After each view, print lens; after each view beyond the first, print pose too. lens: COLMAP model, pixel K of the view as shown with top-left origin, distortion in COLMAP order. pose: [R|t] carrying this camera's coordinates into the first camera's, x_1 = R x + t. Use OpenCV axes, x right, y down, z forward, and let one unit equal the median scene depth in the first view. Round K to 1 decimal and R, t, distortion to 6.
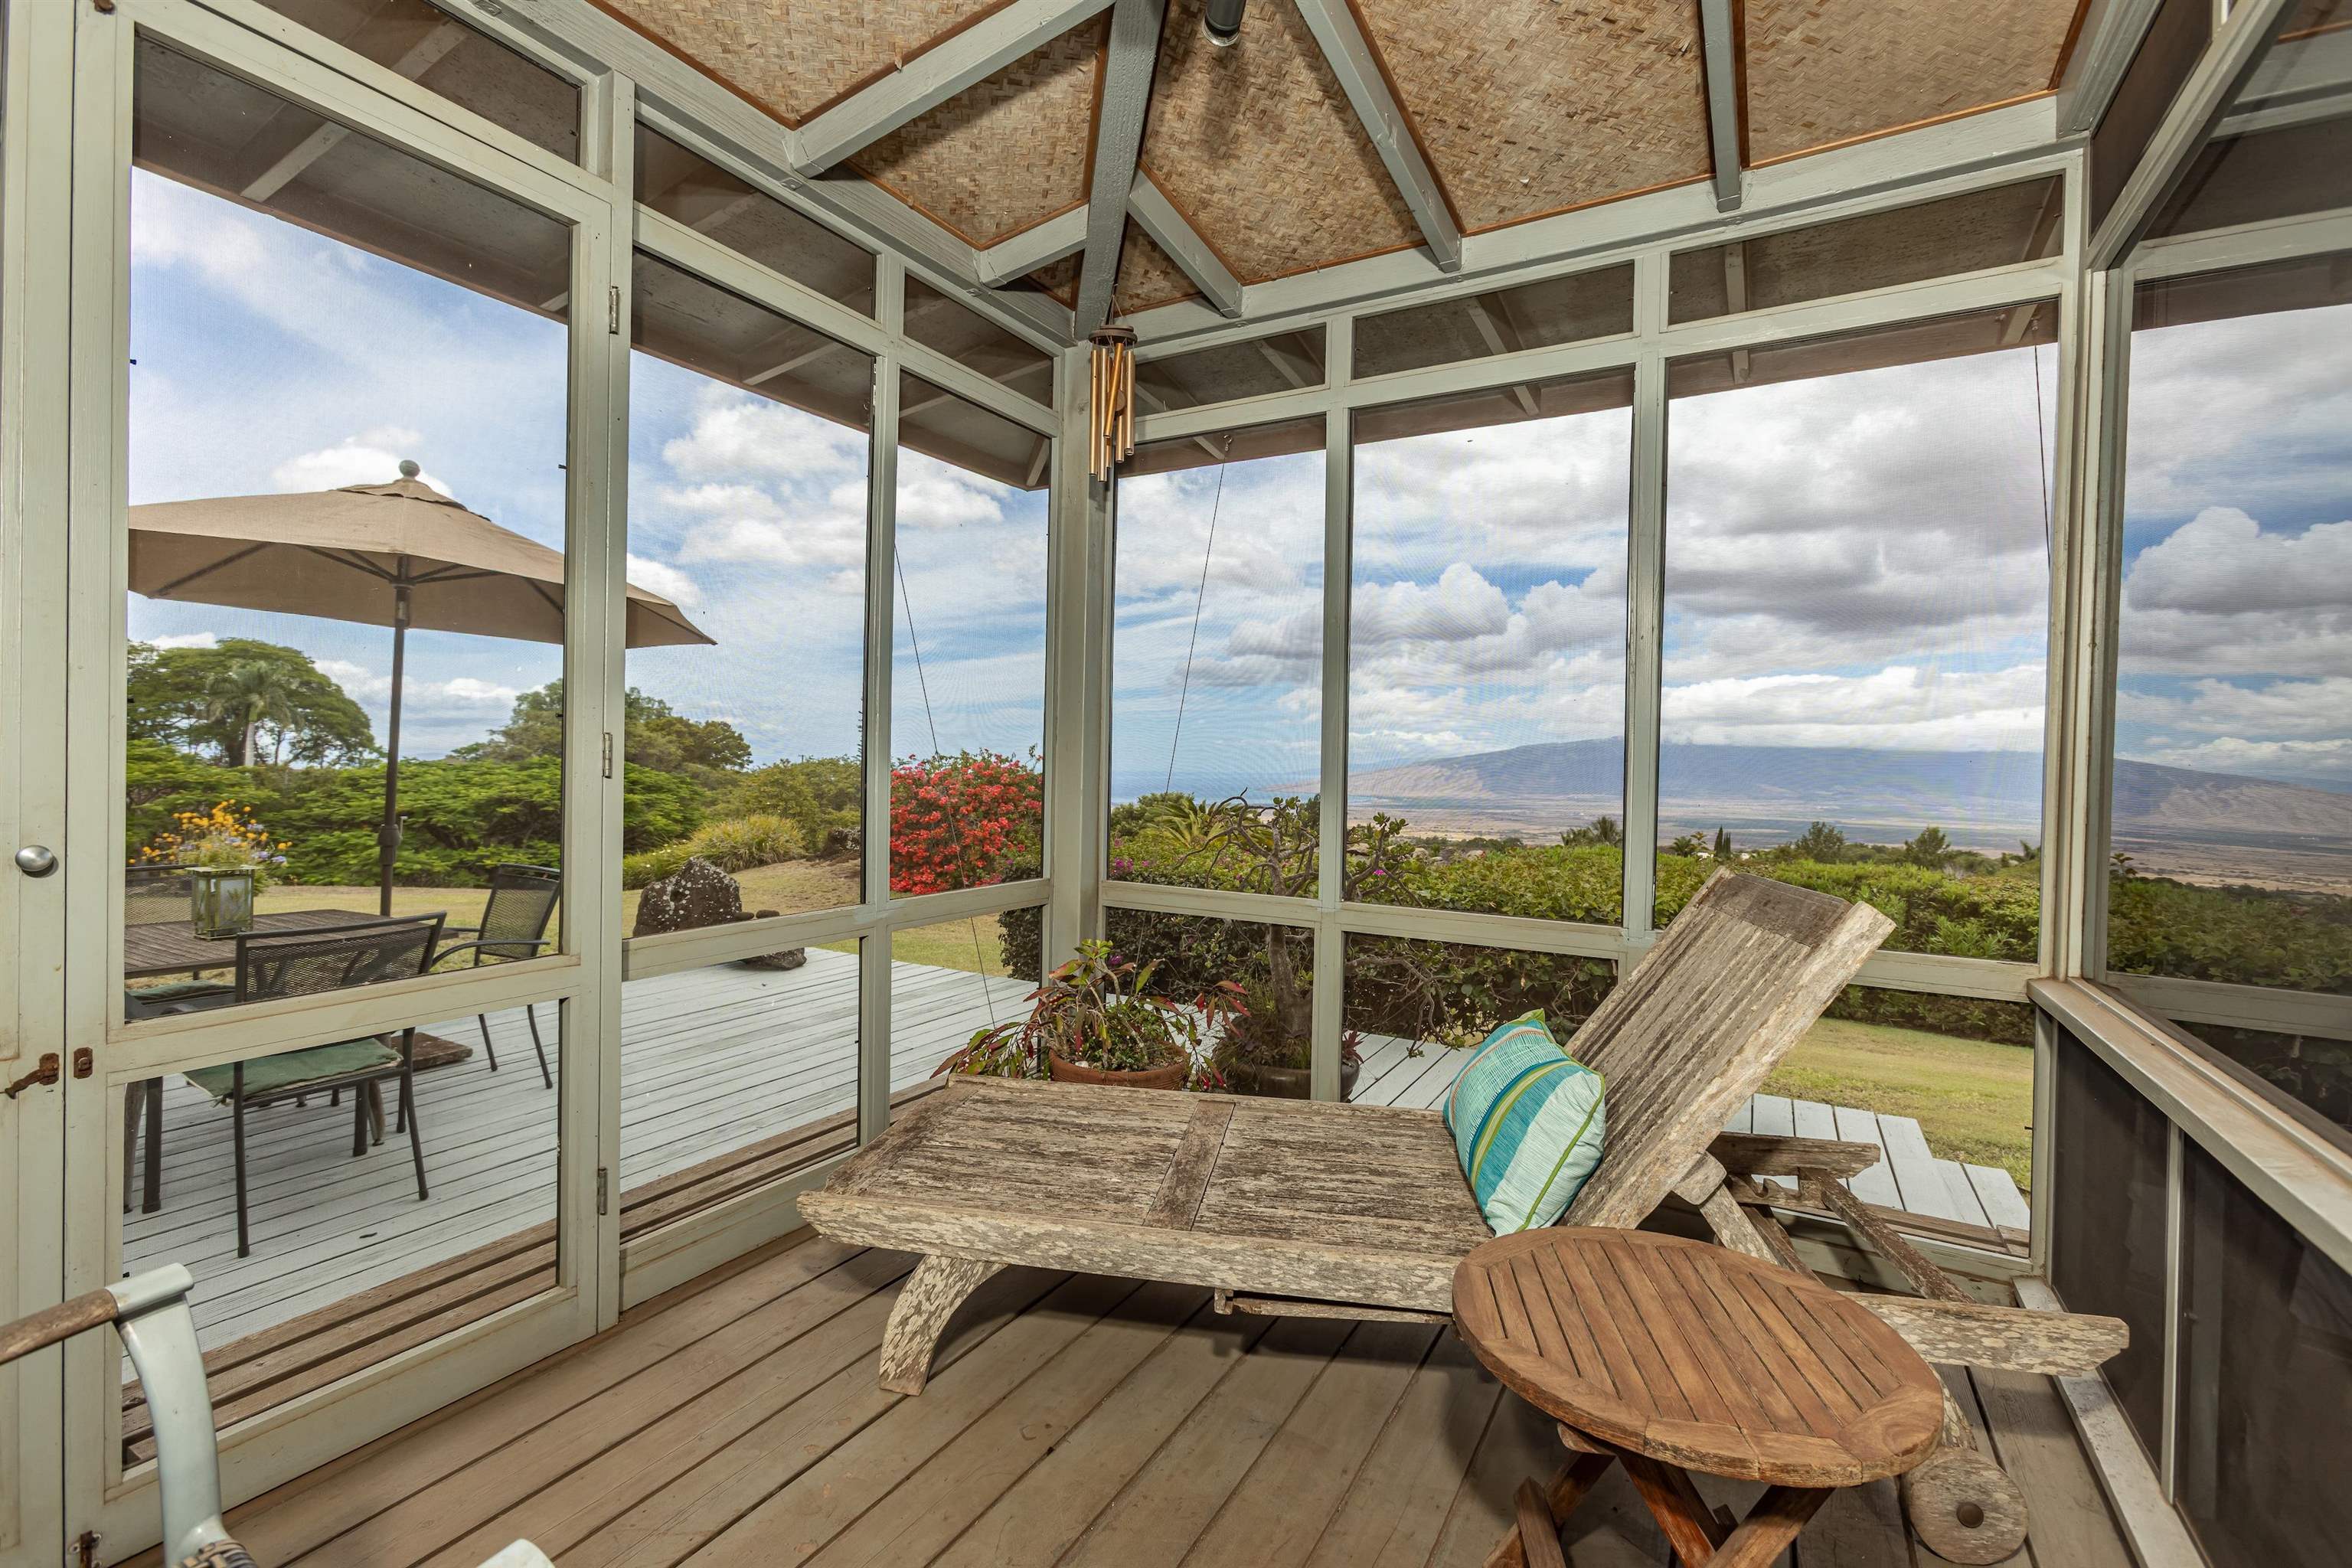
lens RADIAL K [[1031.2, 0, 1167.0], [0, 1031.2, 771.9], [0, 0, 1]] dist [-0.028941, 0.021765]
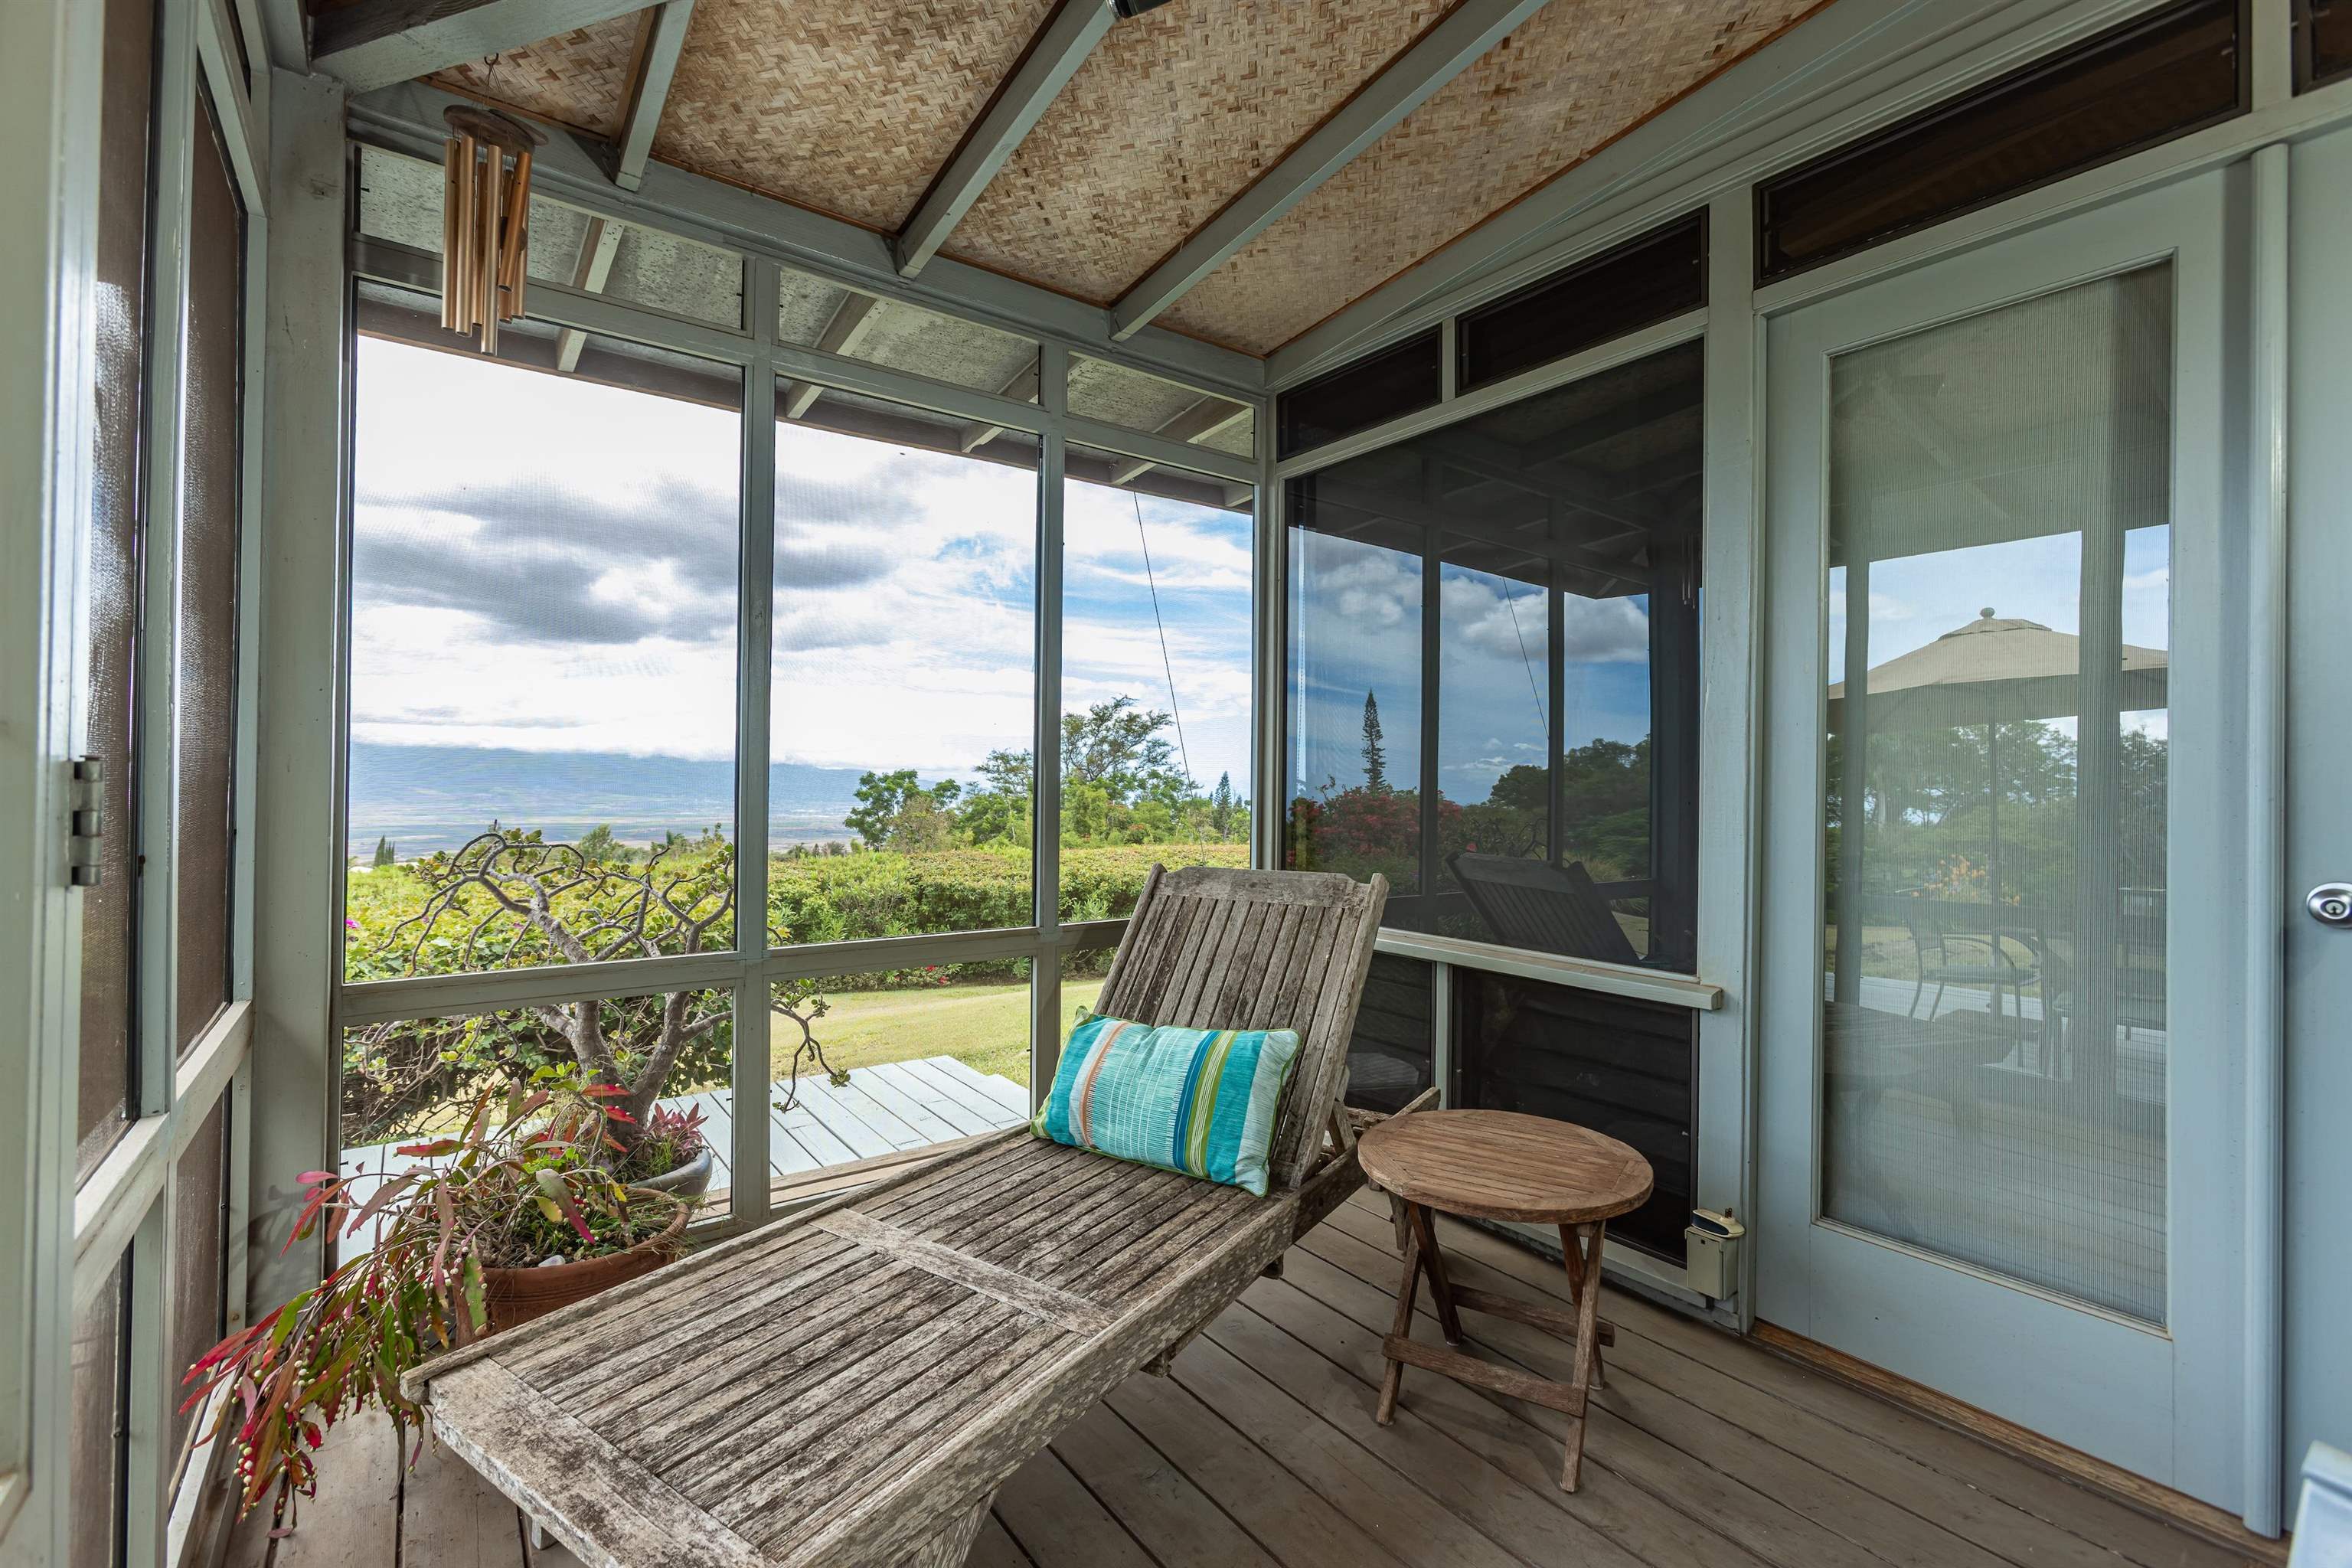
lens RADIAL K [[1031.2, 0, 1167.0], [0, 1031.2, 771.9], [0, 0, 1]] dist [-0.028941, 0.021765]
pose [[0.401175, -0.011571, 0.915928, -0.683995], [0.012999, 0.999891, 0.006938, -0.034417], [-0.915909, 0.009123, 0.401282, 0.510951]]
